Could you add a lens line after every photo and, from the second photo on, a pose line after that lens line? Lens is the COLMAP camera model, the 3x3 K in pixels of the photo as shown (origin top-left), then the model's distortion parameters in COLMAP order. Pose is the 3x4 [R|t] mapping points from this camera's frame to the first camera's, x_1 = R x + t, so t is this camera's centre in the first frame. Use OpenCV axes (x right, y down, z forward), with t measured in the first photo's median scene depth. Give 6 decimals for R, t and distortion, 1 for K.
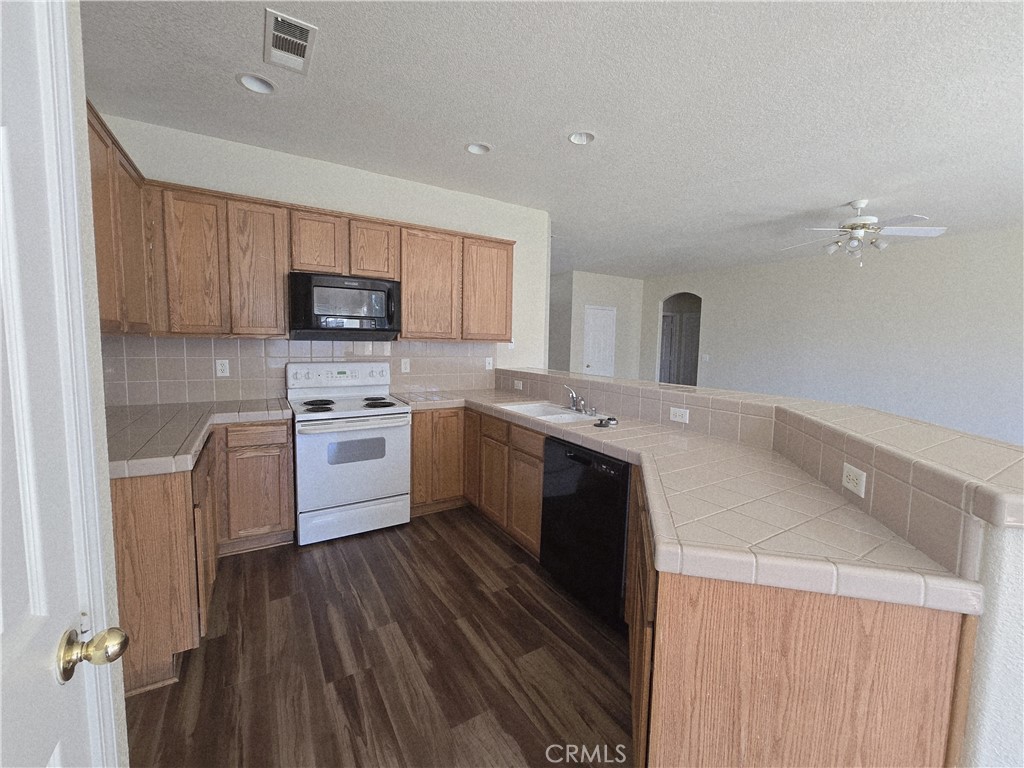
lens RADIAL K [[417.4, 0, 512.8], [0, 417.4, 381.7], [0, 0, 1]] dist [-0.008968, 0.001608]
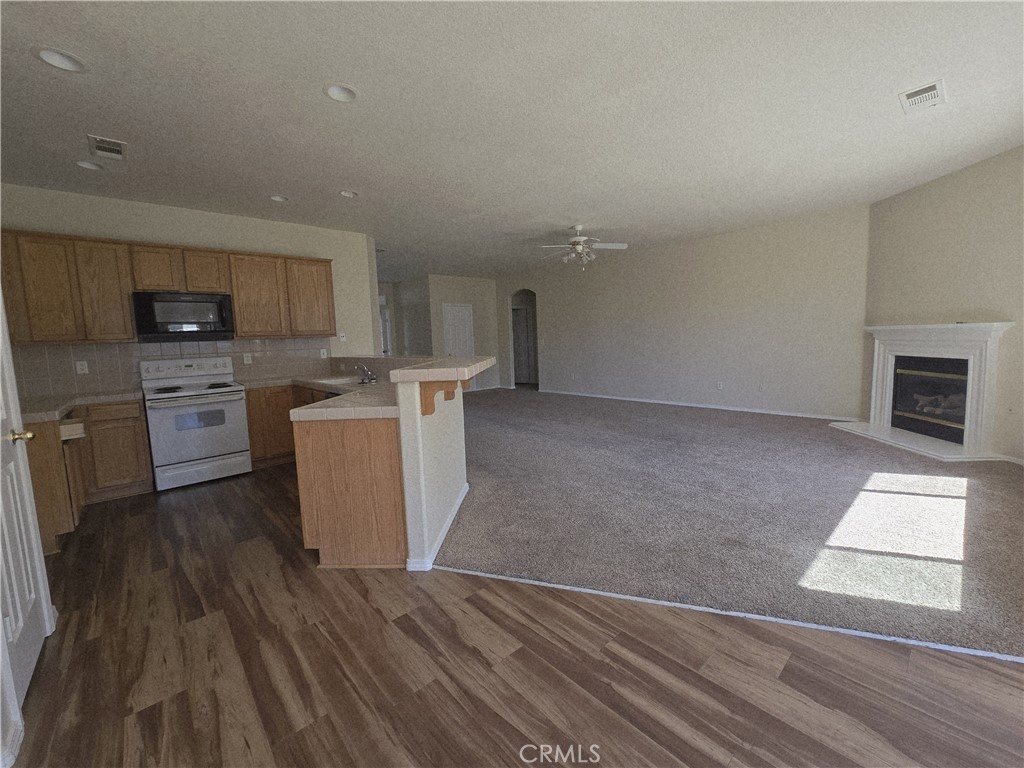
lens RADIAL K [[417.4, 0, 515.1], [0, 417.4, 381.7], [0, 0, 1]] dist [-0.008968, 0.001608]
pose [[0.980704, -0.077416, 0.179518, 0.375362], [0.076439, 0.996998, 0.012365, 0.094991], [-0.179936, 0.001596, 0.983677, -0.492140]]
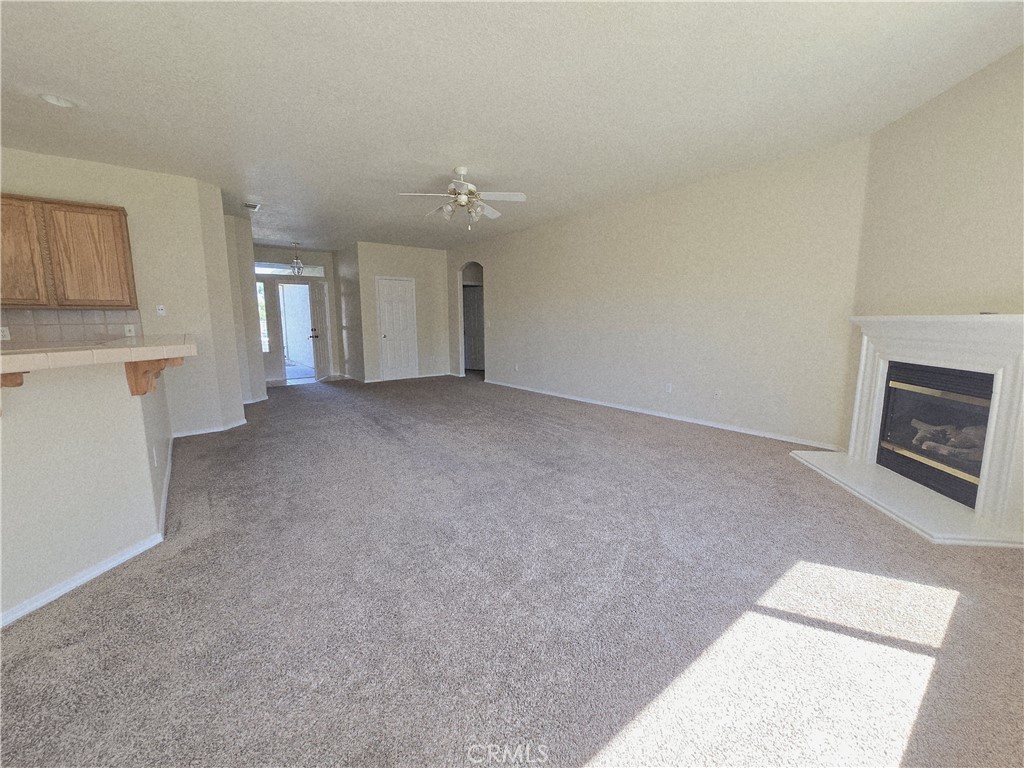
lens RADIAL K [[417.4, 0, 516.5], [0, 417.4, 382.1], [0, 0, 1]] dist [-0.008968, 0.001608]
pose [[0.992630, -0.045563, 0.112294, 1.002519], [0.039642, 0.997732, 0.054407, 0.085266], [-0.114518, -0.049555, 0.992184, -0.156968]]
